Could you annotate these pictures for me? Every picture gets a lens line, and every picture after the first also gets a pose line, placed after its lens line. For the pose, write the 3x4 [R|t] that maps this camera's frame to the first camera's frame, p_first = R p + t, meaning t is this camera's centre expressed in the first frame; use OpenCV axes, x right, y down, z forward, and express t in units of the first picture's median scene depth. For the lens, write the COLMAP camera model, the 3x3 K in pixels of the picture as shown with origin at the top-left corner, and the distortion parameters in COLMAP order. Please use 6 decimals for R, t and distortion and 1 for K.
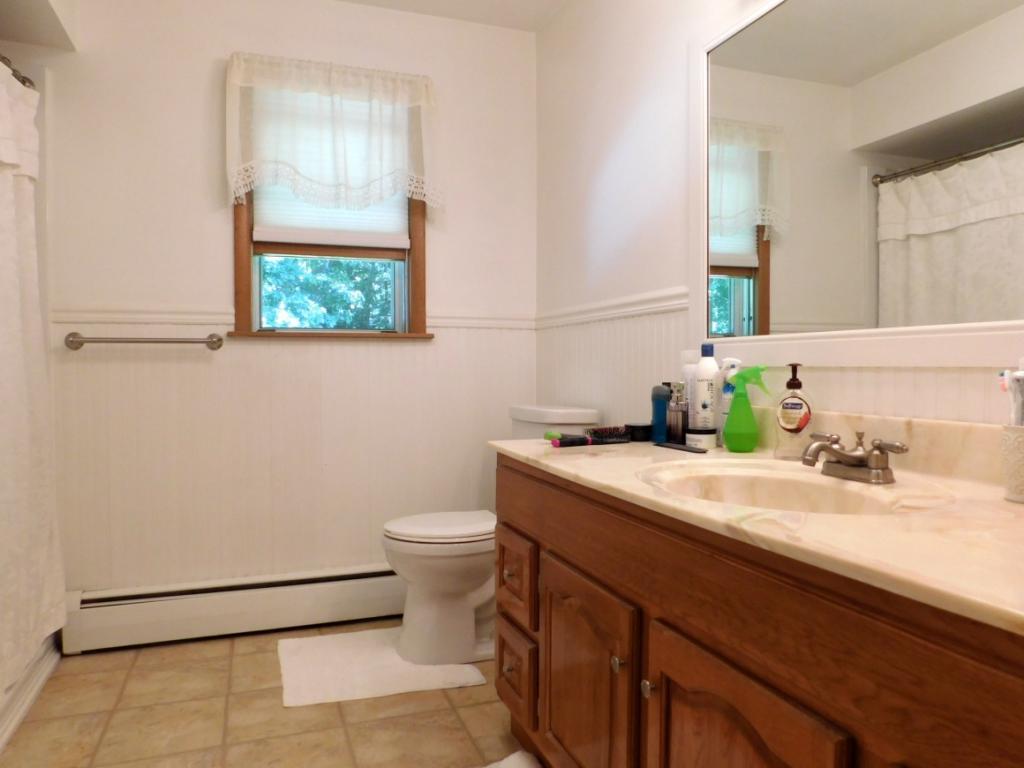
lens RADIAL K [[718.1, 0, 509.7], [0, 718.1, 375.5], [0, 0, 1]] dist [-0.035251, 0.009163]
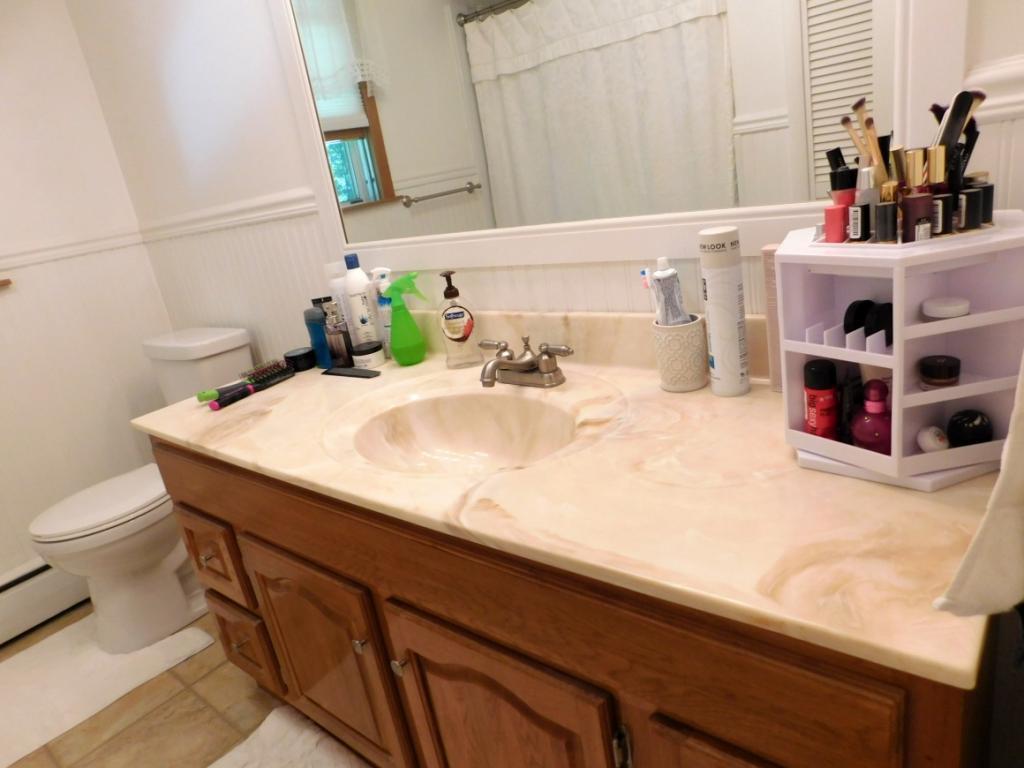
lens RADIAL K [[686.4, 0, 512.0], [0, 686.4, 384.0], [0, 0, 1]] dist [-0.092747, 0.074142]
pose [[0.851060, -0.295023, 0.434348, 0.023835], [0.176144, 0.939703, 0.293141, -0.111527], [-0.494641, -0.172973, 0.851710, 0.125054]]
